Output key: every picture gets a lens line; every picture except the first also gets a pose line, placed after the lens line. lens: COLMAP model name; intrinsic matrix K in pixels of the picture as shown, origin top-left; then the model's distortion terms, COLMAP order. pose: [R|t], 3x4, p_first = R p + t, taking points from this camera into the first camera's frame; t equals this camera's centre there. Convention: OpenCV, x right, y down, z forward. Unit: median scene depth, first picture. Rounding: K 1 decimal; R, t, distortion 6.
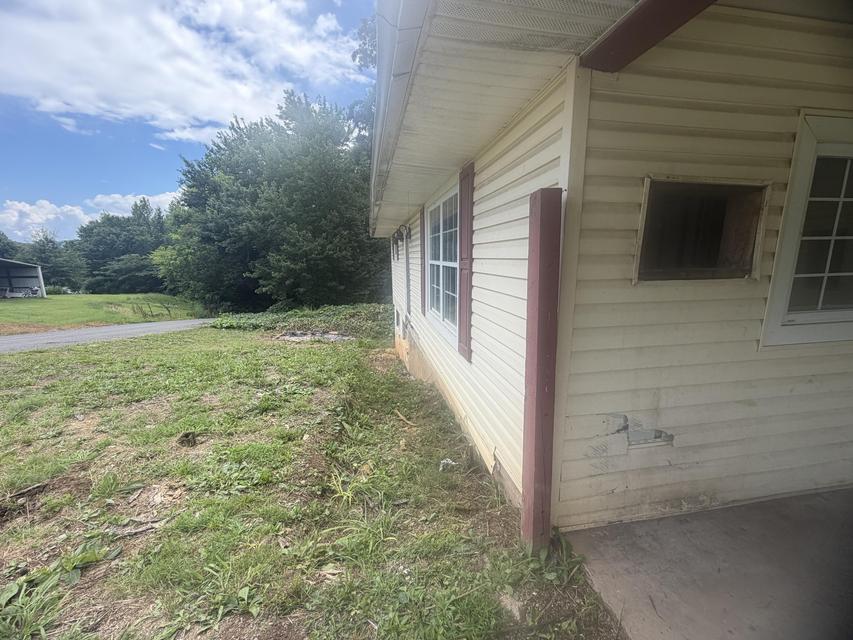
lens RADIAL K [[339.5, 0, 426.5], [0, 339.5, 320.0], [0, 0, 1]] dist [0.000563, 0.000005]
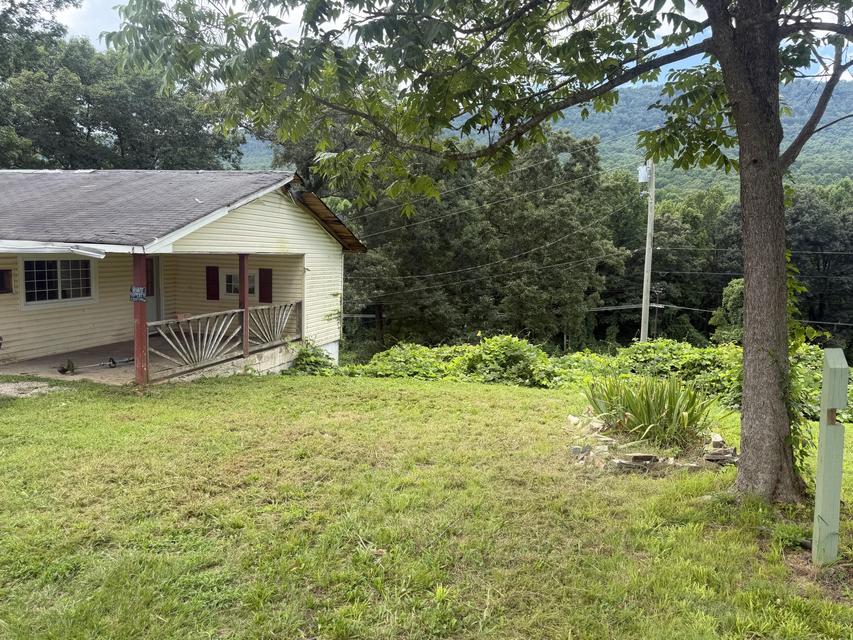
lens RADIAL K [[630.1, 0, 426.5], [0, 630.1, 320.0], [0, 0, 1]] dist [0.078212, -0.089673]
pose [[0.393685, -0.079894, 0.915767, -3.557730], [0.130850, 0.990942, 0.030201, 0.526619], [-0.909885, 0.107939, 0.400573, -5.656769]]
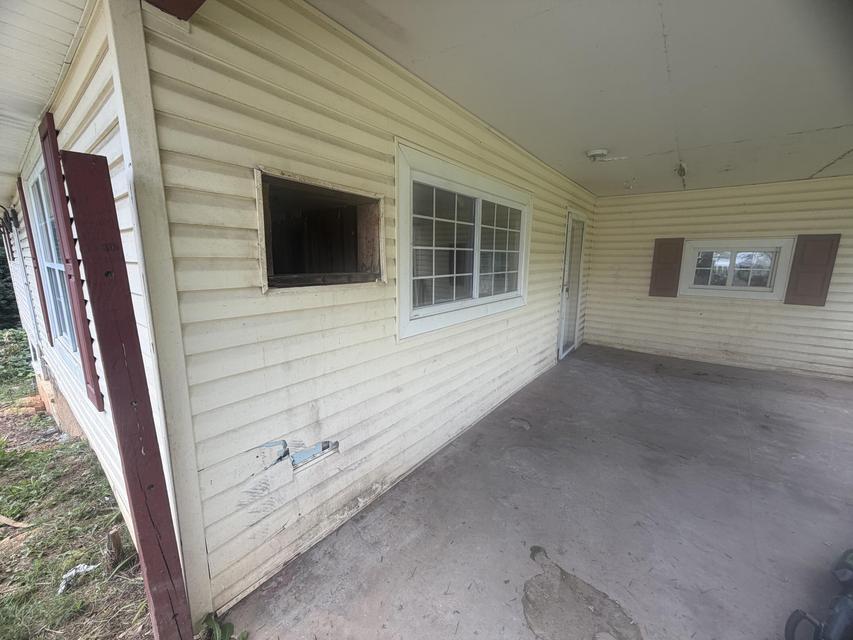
lens RADIAL K [[339.5, 0, 426.5], [0, 339.5, 320.0], [0, 0, 1]] dist [0.000563, 0.000005]
pose [[0.735964, -0.104158, 0.668961, 0.294690], [0.108668, 0.993457, 0.035130, -0.020003], [-0.668243, 0.046840, 0.742467, 0.078350]]
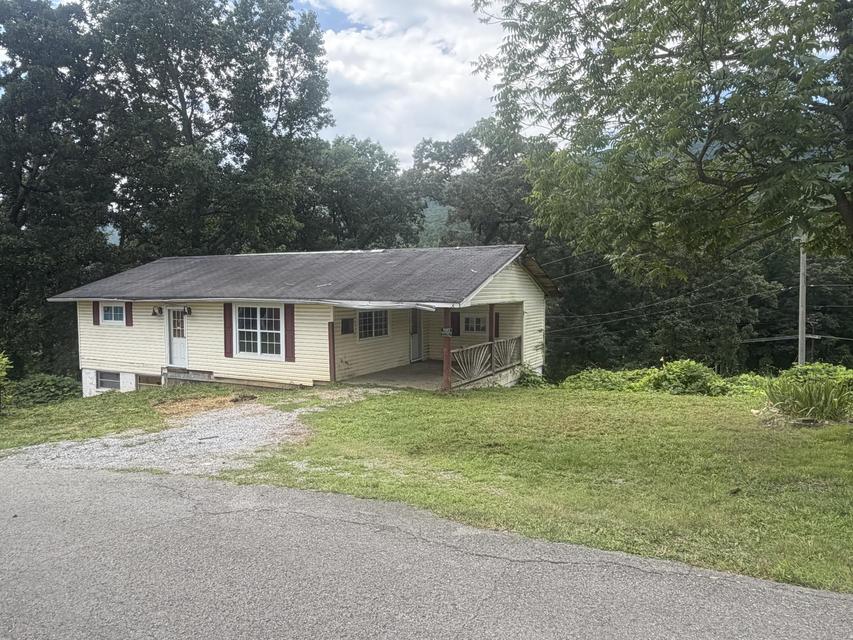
lens RADIAL K [[587.8, 0, 431.0], [0, 587.8, 321.8], [0, 0, 1]] dist [-0.002681, 0.001803]
pose [[0.590748, -0.039394, 0.805894, -6.158760], [0.141163, 0.988448, -0.055160, 0.412040], [-0.794411, 0.146348, 0.589485, -5.815107]]
